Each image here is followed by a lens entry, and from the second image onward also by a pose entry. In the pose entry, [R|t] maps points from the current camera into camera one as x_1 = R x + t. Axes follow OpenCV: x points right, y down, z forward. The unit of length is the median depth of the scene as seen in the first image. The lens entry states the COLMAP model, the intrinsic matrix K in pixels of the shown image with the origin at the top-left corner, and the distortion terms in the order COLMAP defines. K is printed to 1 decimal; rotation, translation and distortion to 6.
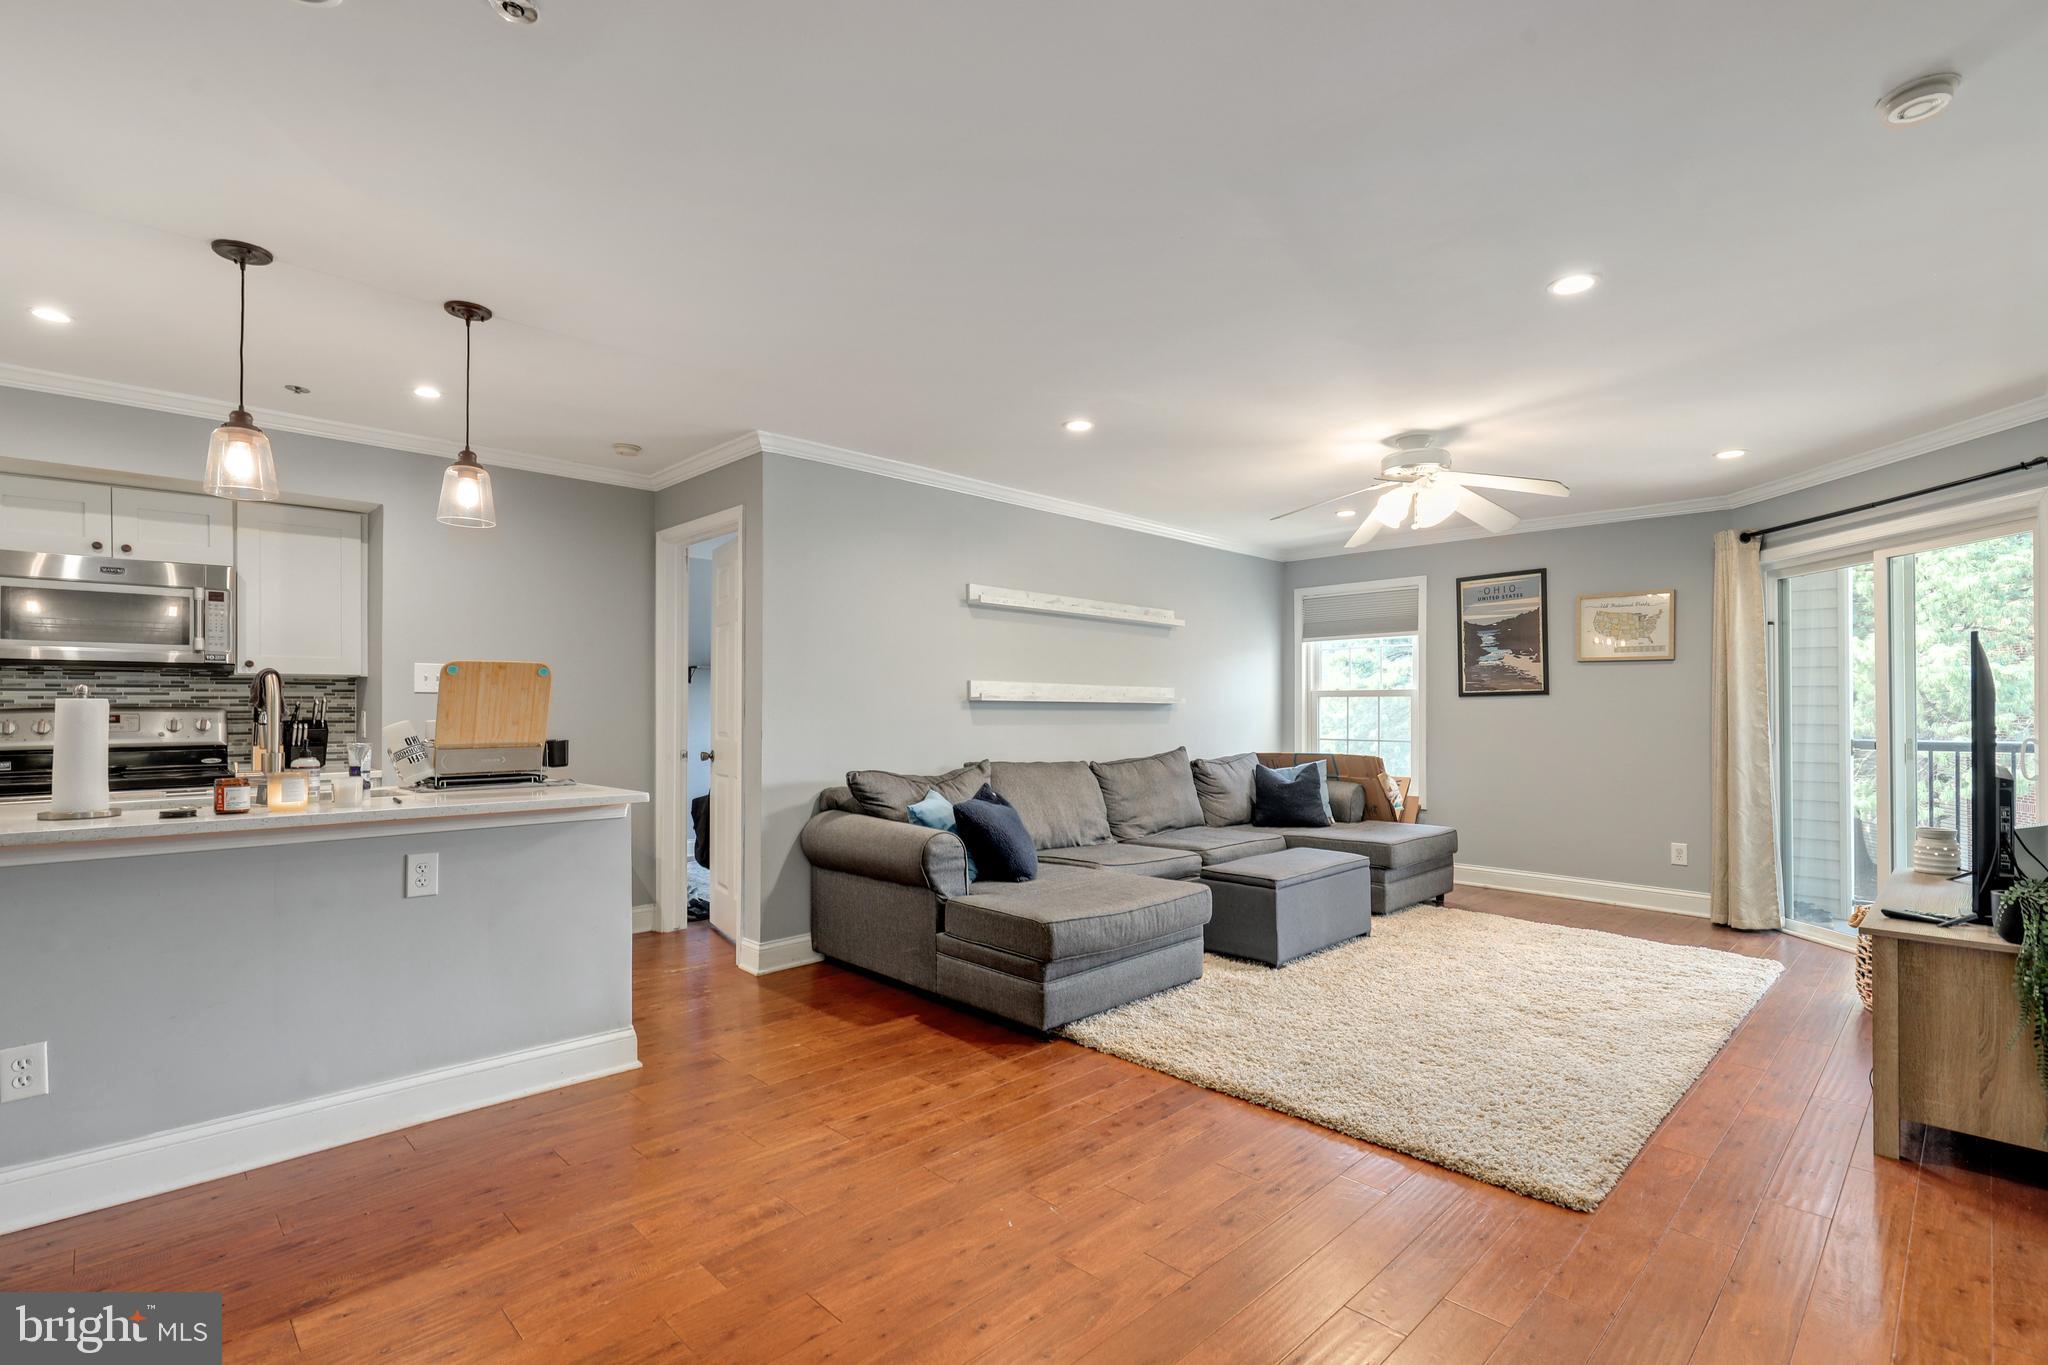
lens RADIAL K [[938.7, 0, 1017.0], [0, 938.7, 705.8], [0, 0, 1]] dist [0.000479, 0.000067]
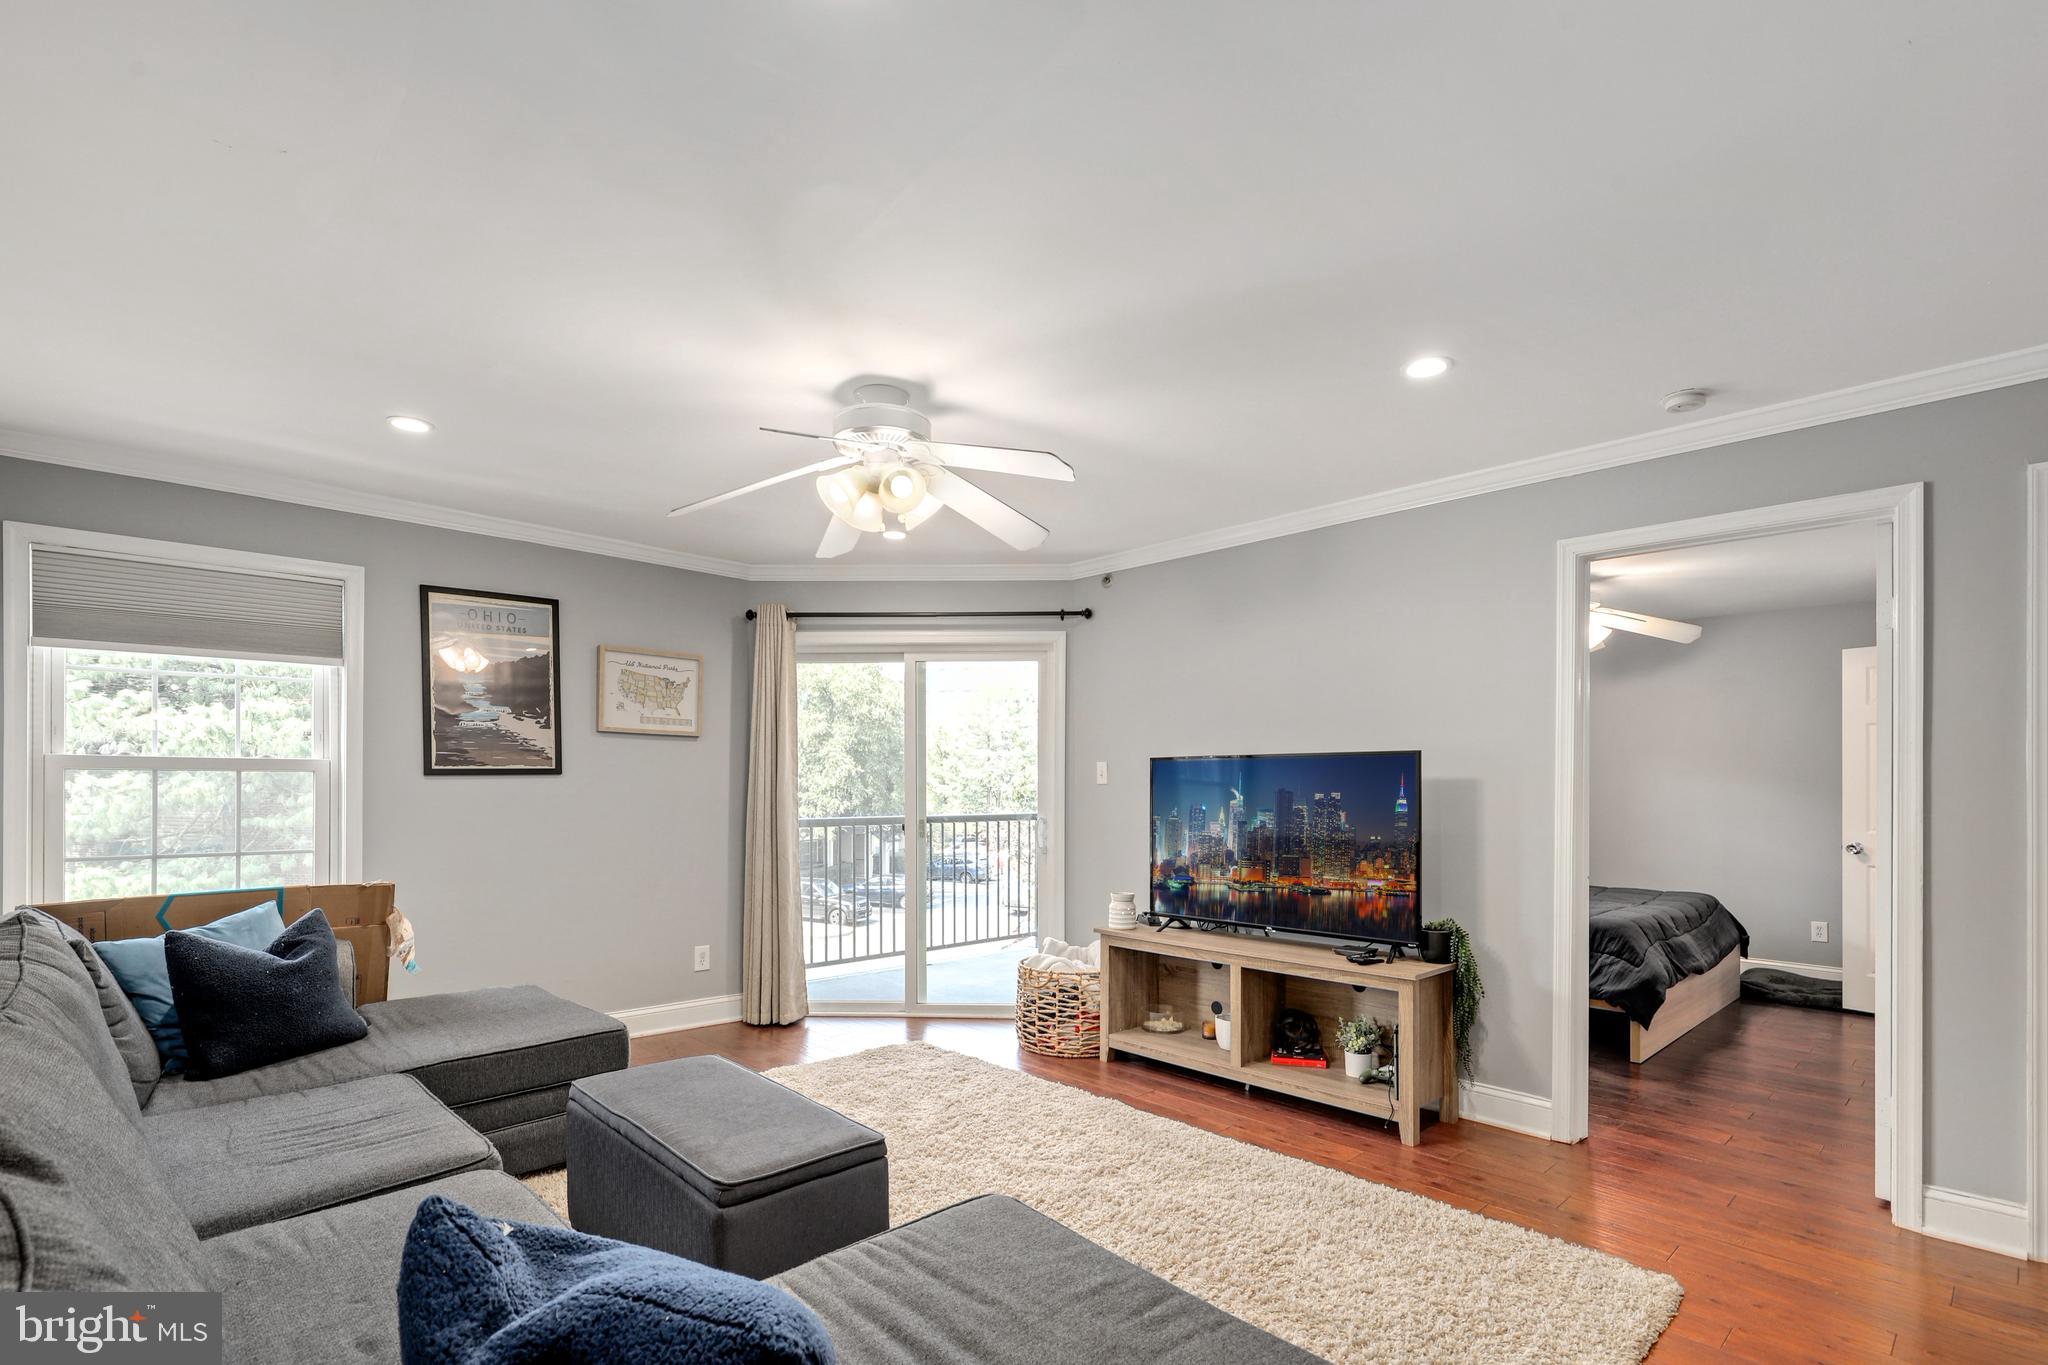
lens RADIAL K [[965.1, 0, 1026.7], [0, 965.1, 782.2], [0, 0, 1]] dist [0.003425, 0.000415]
pose [[0.012558, 0.000900, 0.999921, -0.184279], [-0.009446, 0.999955, -0.000782, -0.008600], [-0.999877, -0.009436, 0.012566, 0.646641]]
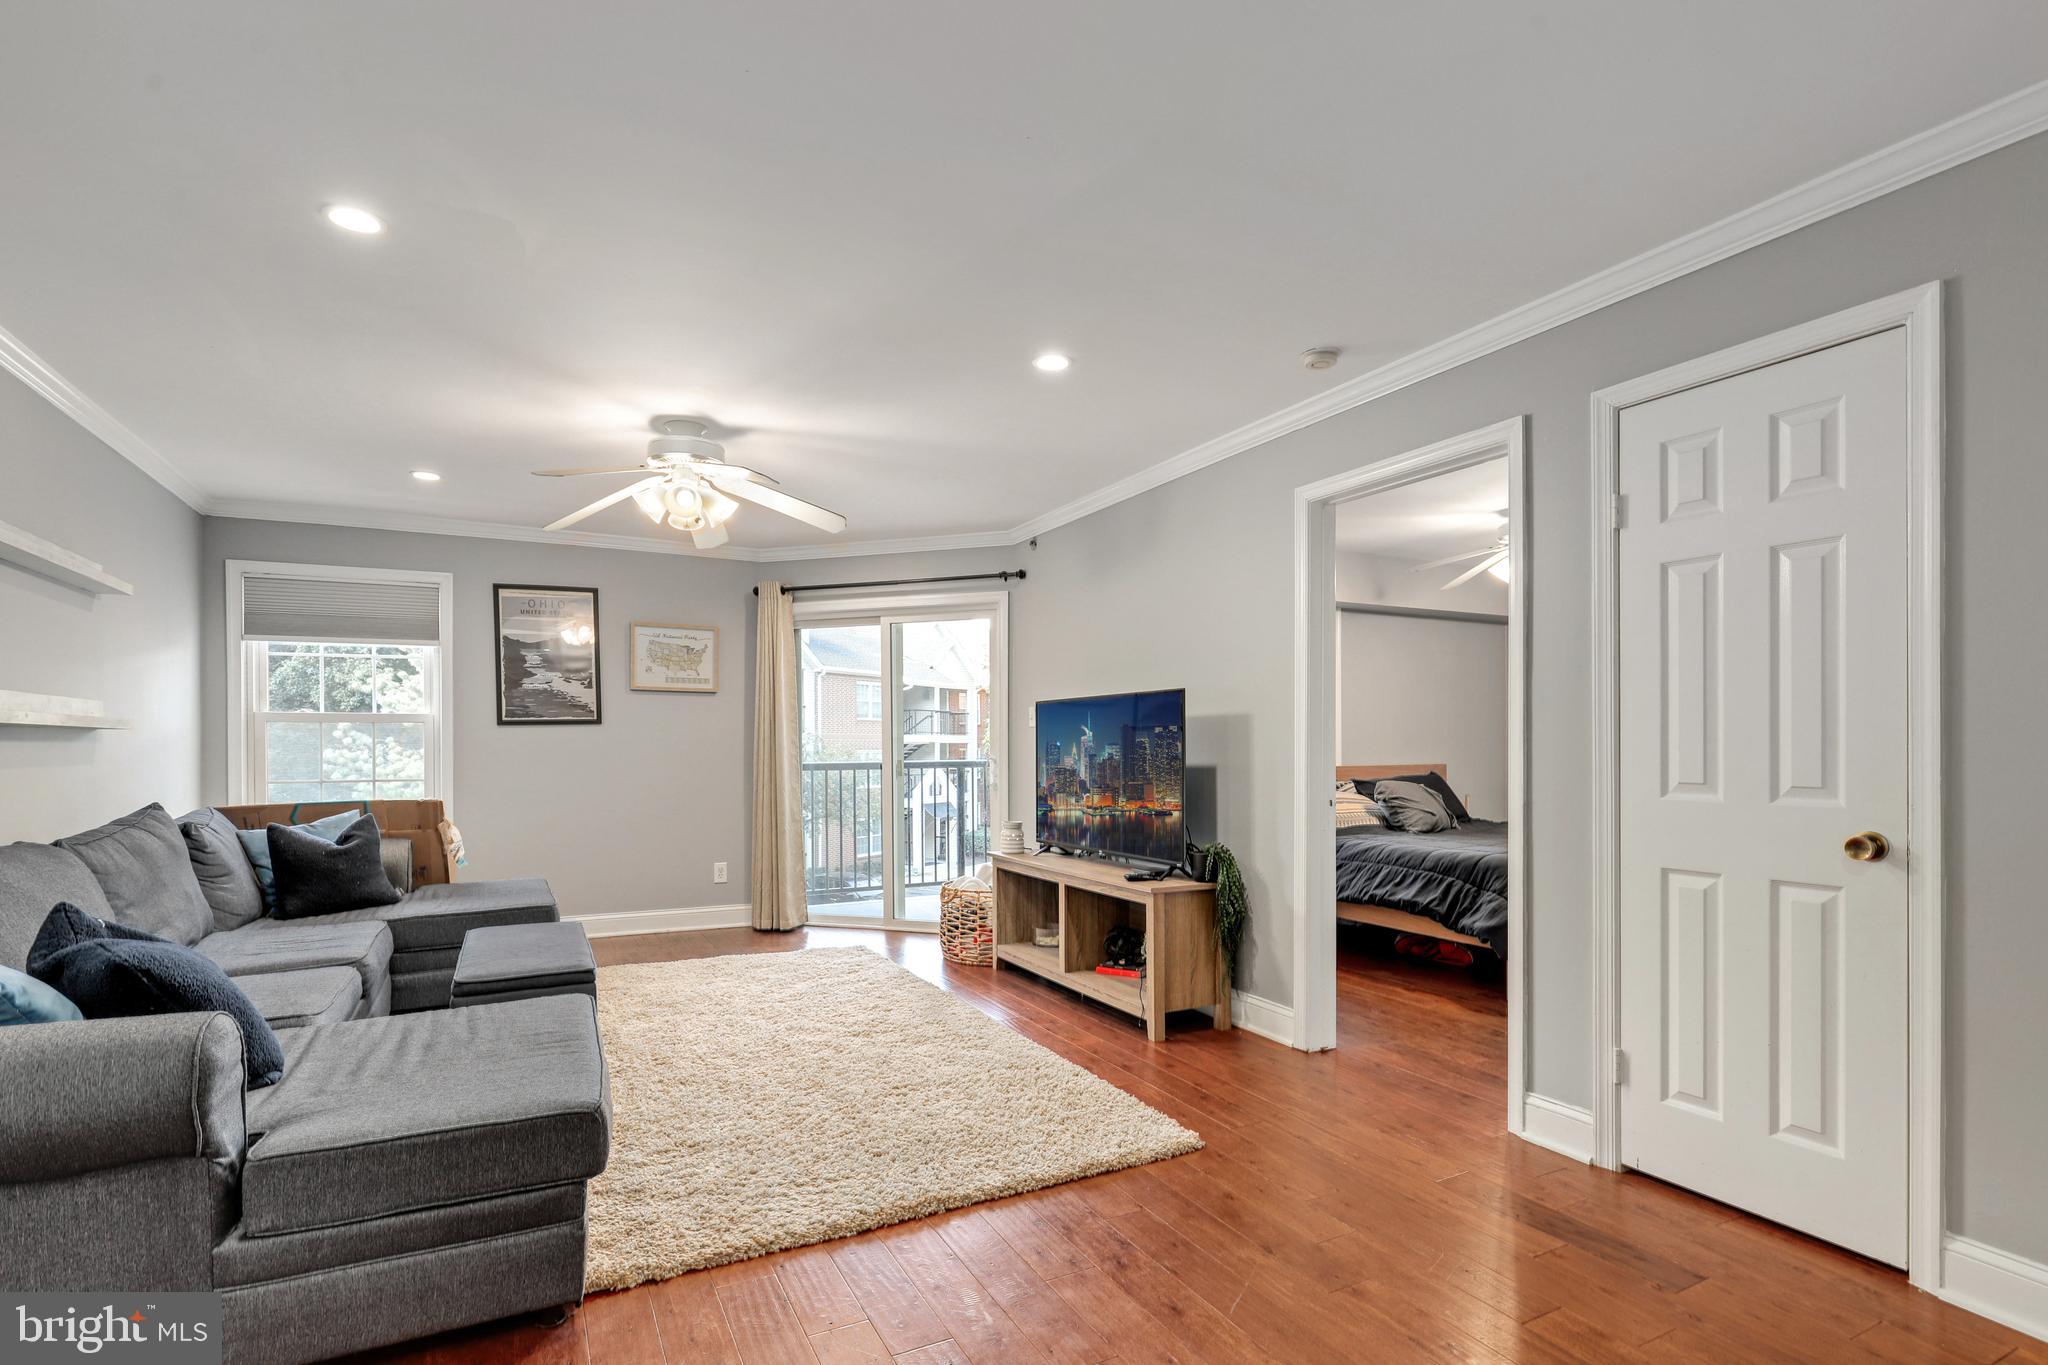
lens RADIAL K [[984.8, 0, 1019.5], [0, 984.8, 742.3], [0, 0, 1]] dist [0.003317, 0.000715]
pose [[0.295311, -0.002385, 0.955398, -0.258584], [-0.000456, 0.999996, 0.002637, 0.004126], [-0.955401, -0.001214, 0.295309, 0.318534]]
